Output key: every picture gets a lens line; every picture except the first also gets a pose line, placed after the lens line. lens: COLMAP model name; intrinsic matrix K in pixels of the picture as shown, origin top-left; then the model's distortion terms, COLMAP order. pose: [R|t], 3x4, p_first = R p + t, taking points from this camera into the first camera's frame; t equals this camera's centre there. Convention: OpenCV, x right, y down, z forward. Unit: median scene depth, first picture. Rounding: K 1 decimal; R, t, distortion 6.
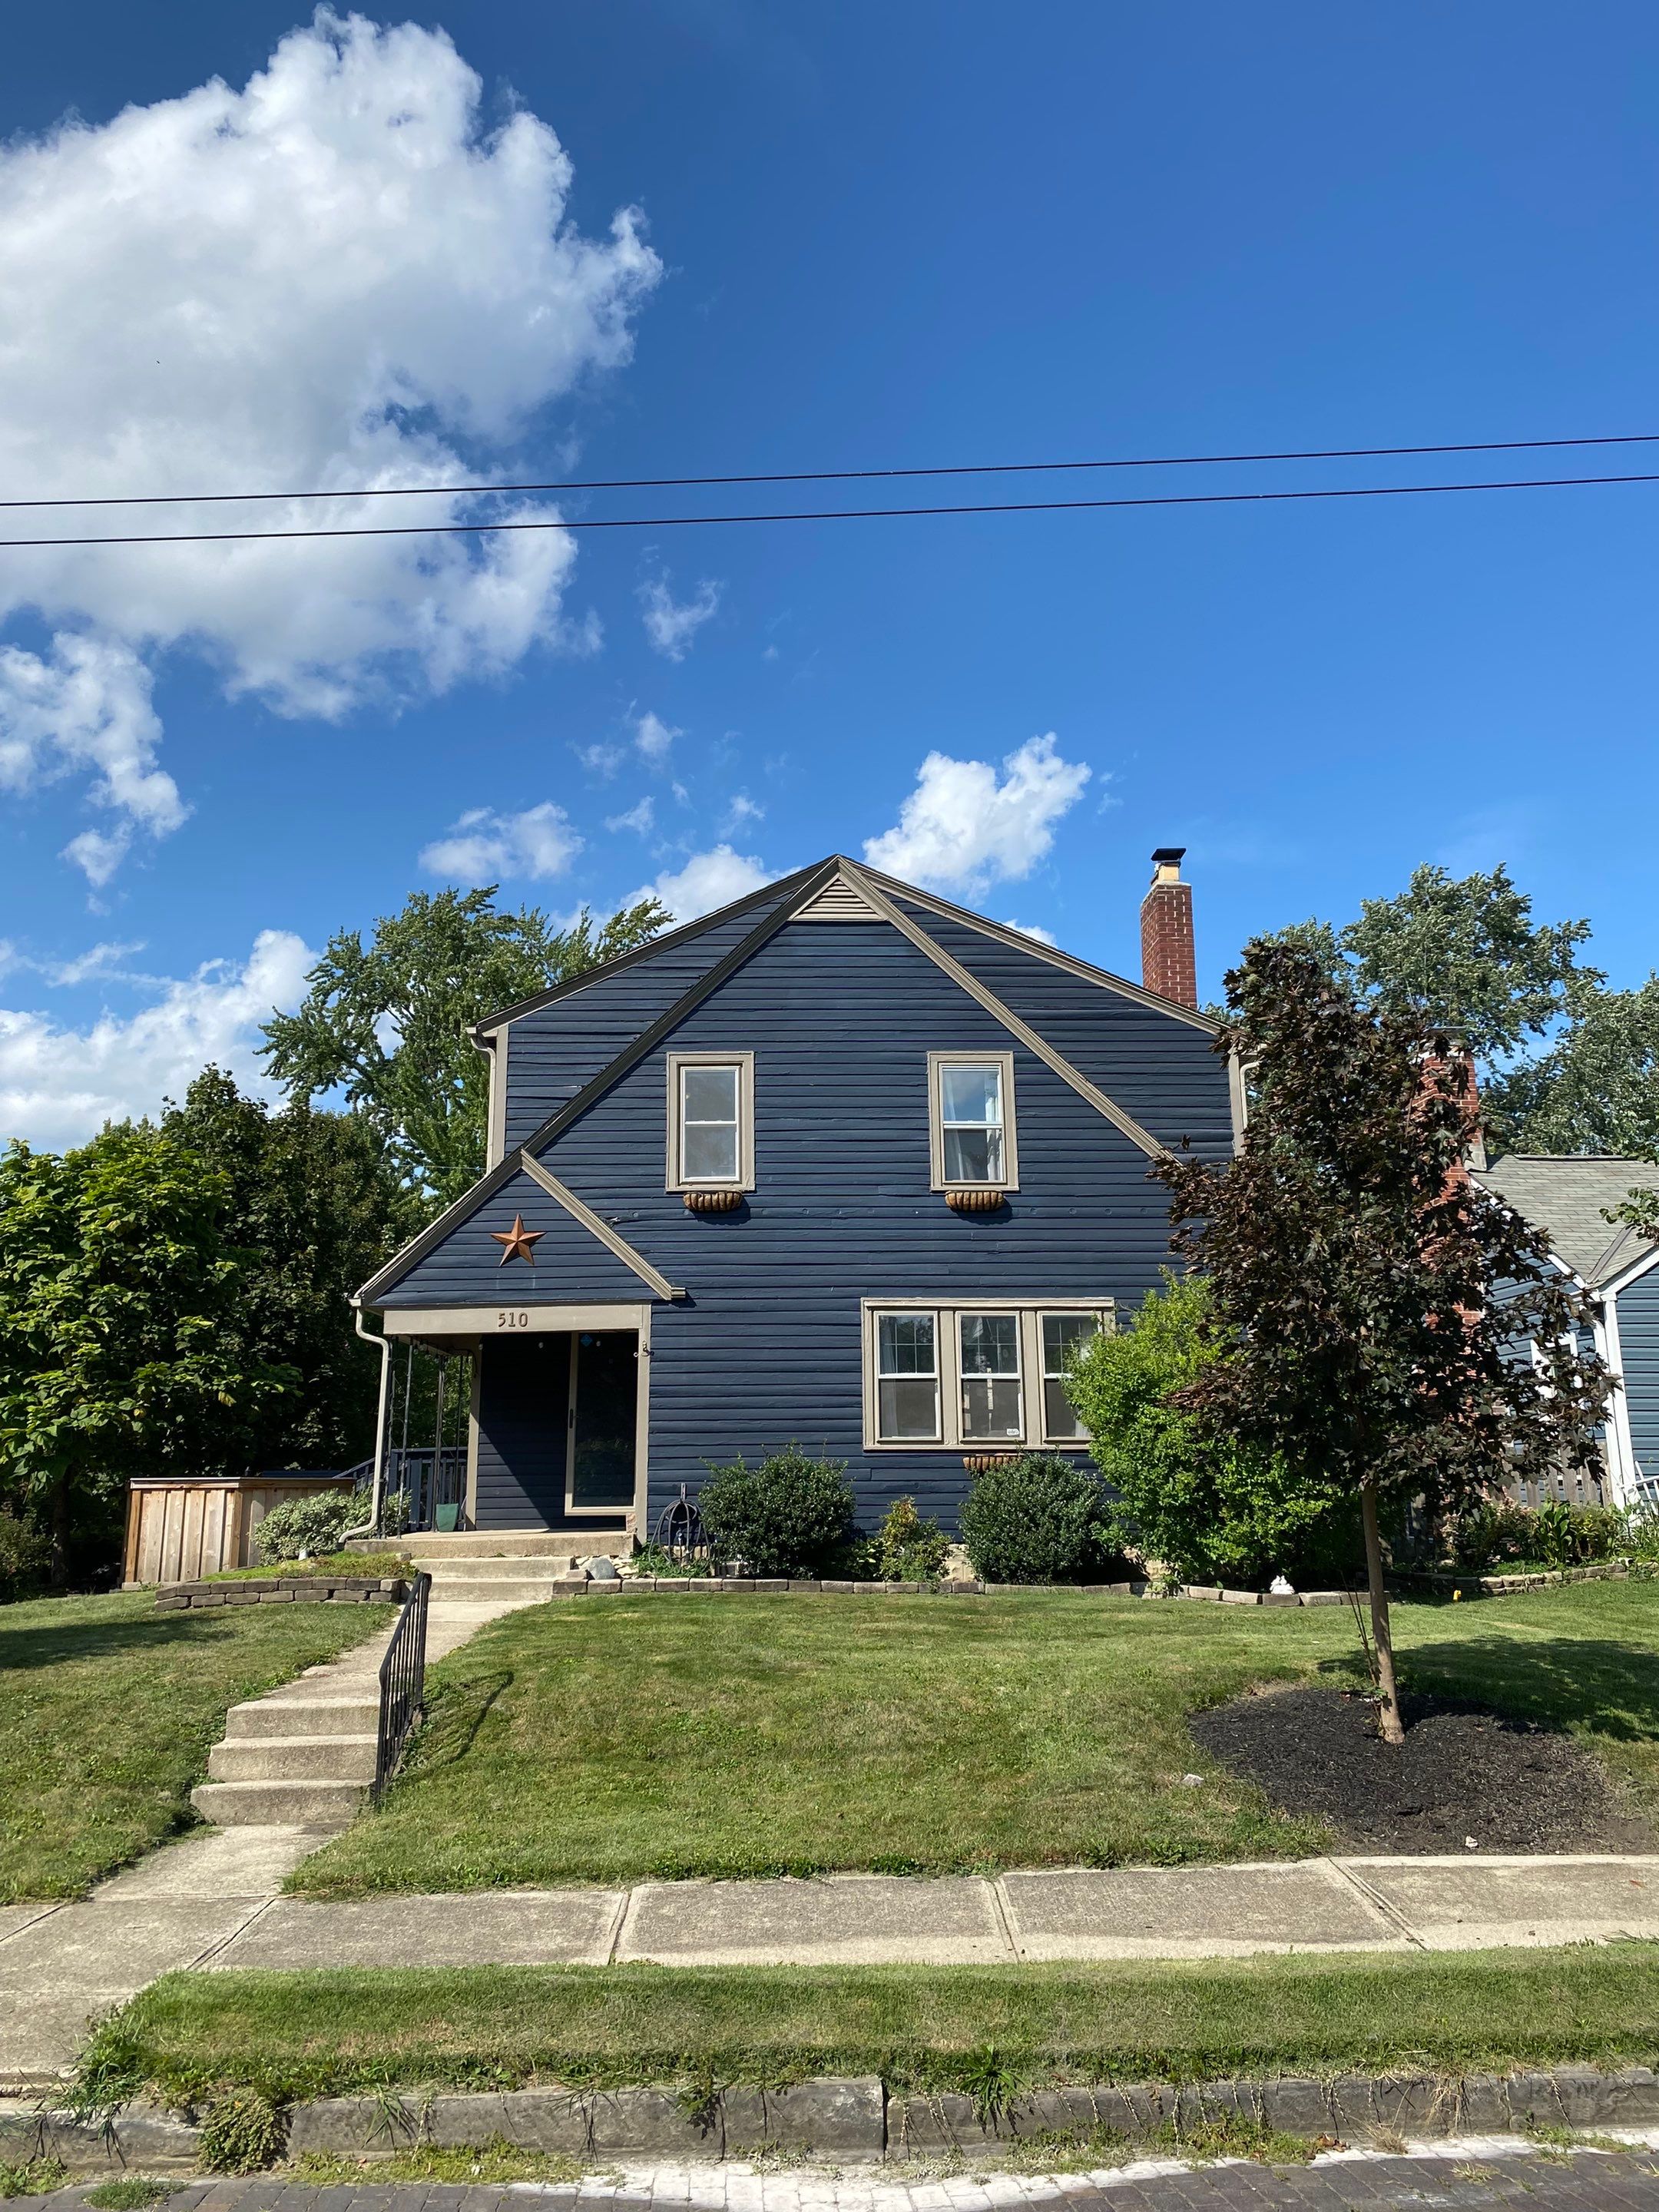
lens RADIAL K [[1691.8, 0, 791.6], [0, 1691.8, 1046.7], [0, 0, 1]] dist [0.022888, -0.017340]
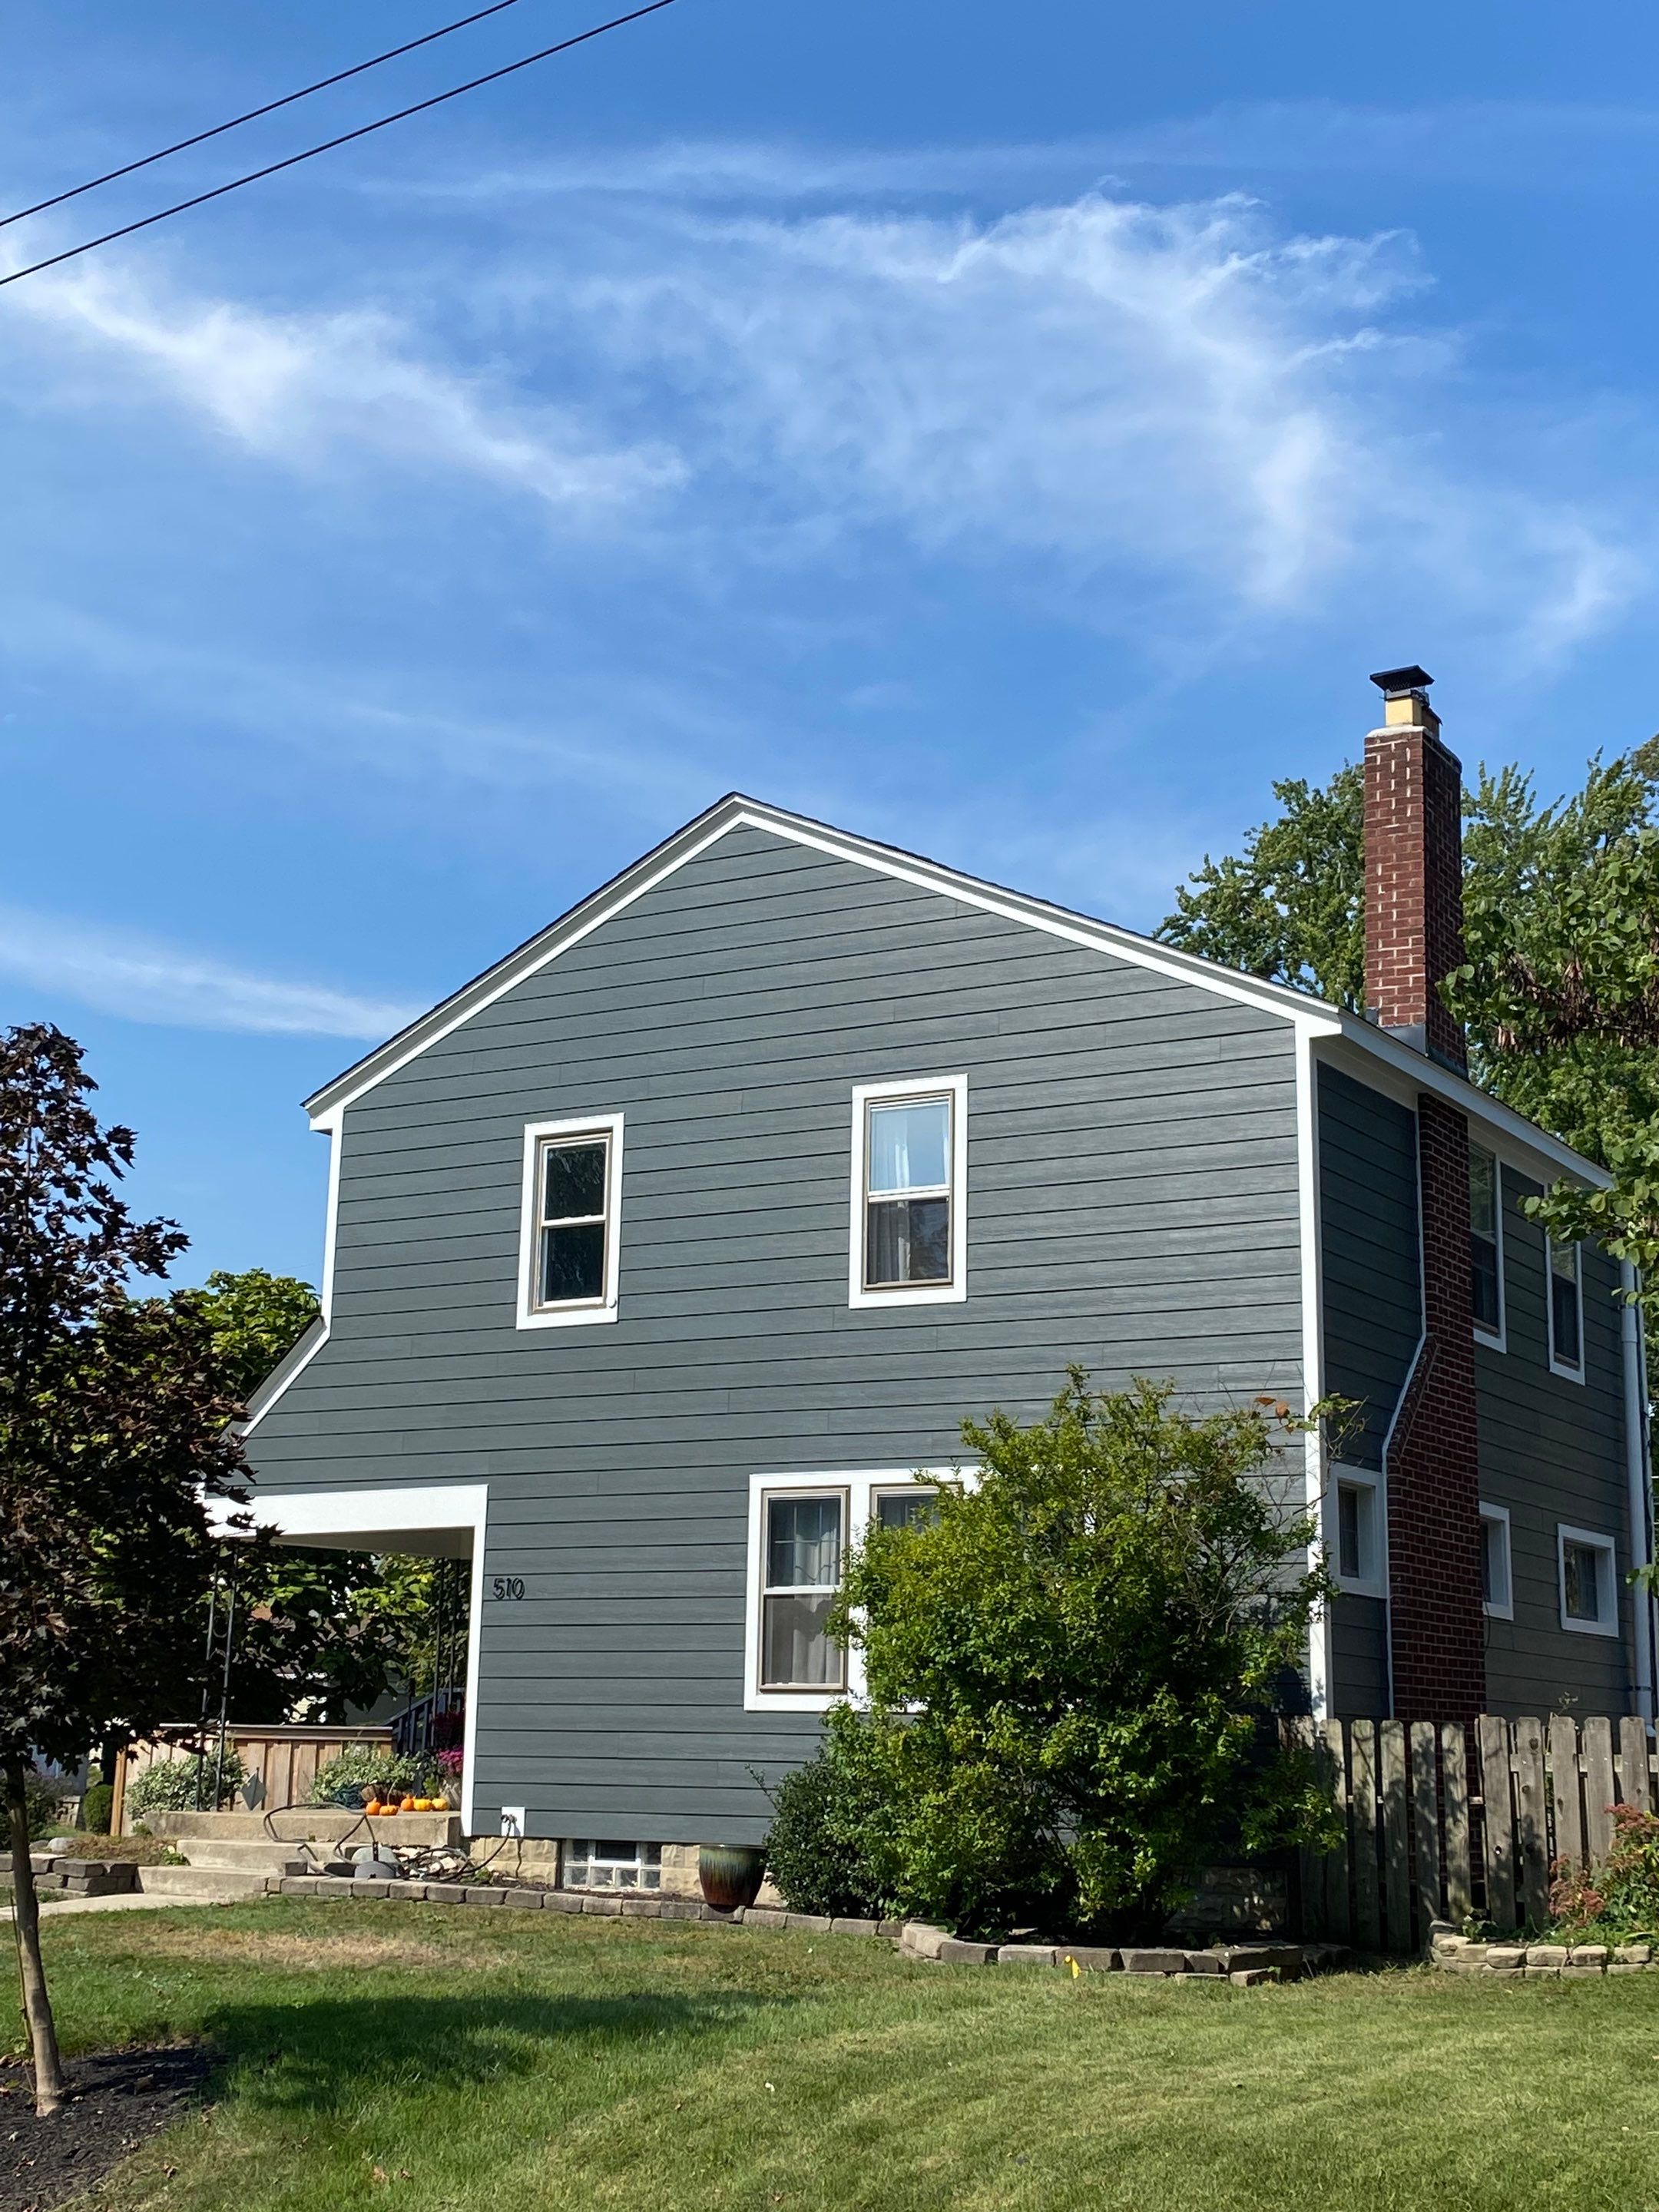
lens RADIAL K [[2827.5, 0, 827.5], [0, 2827.5, 1091.6], [0, 0, 1]] dist [0.086629, 0.000000]
pose [[0.844137, -0.096789, -0.527319, 0.649001], [0.111637, 0.993742, -0.003693, 0.008428], [0.524377, -0.055751, 0.849659, 0.084867]]
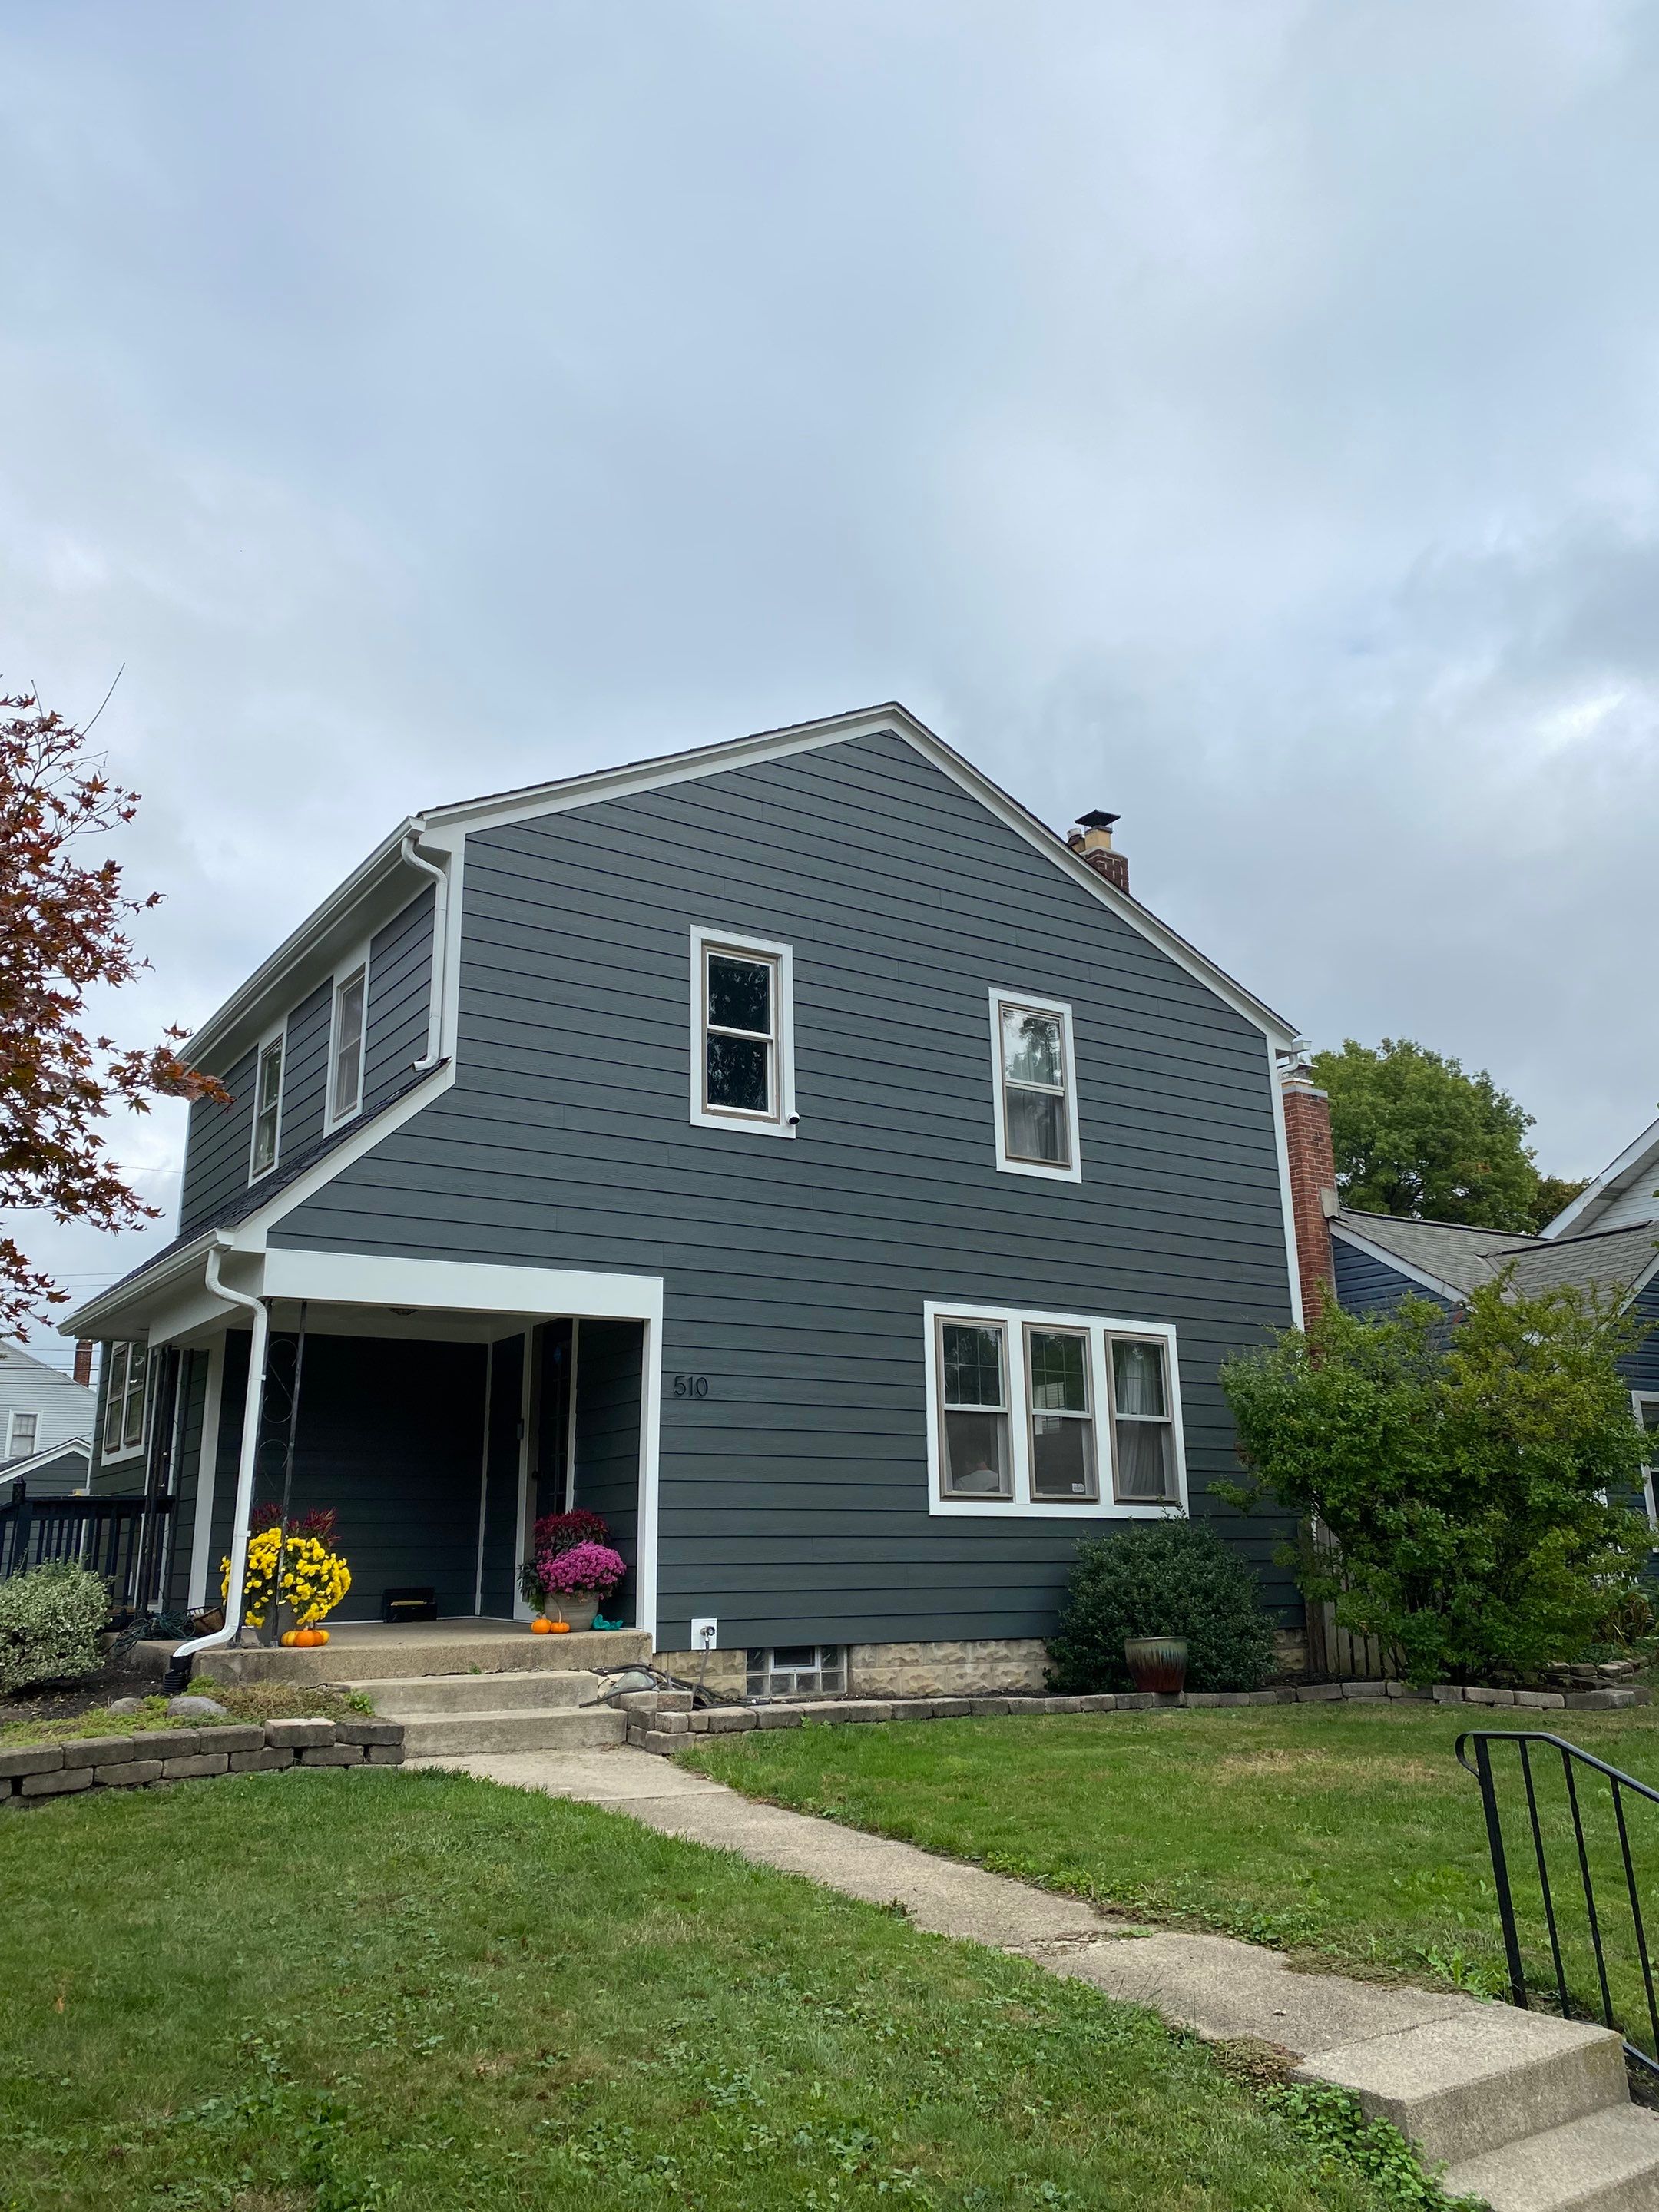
lens RADIAL K [[1691.8, 0, 780.4], [0, 1691.8, 1080.1], [0, 0, 1]] dist [0.022888, -0.017340]
pose [[0.865438, 0.138519, 0.481487, -0.365264], [-0.125697, 0.990314, -0.058972, 0.103332], [-0.484992, -0.009485, 0.874467, 0.385320]]
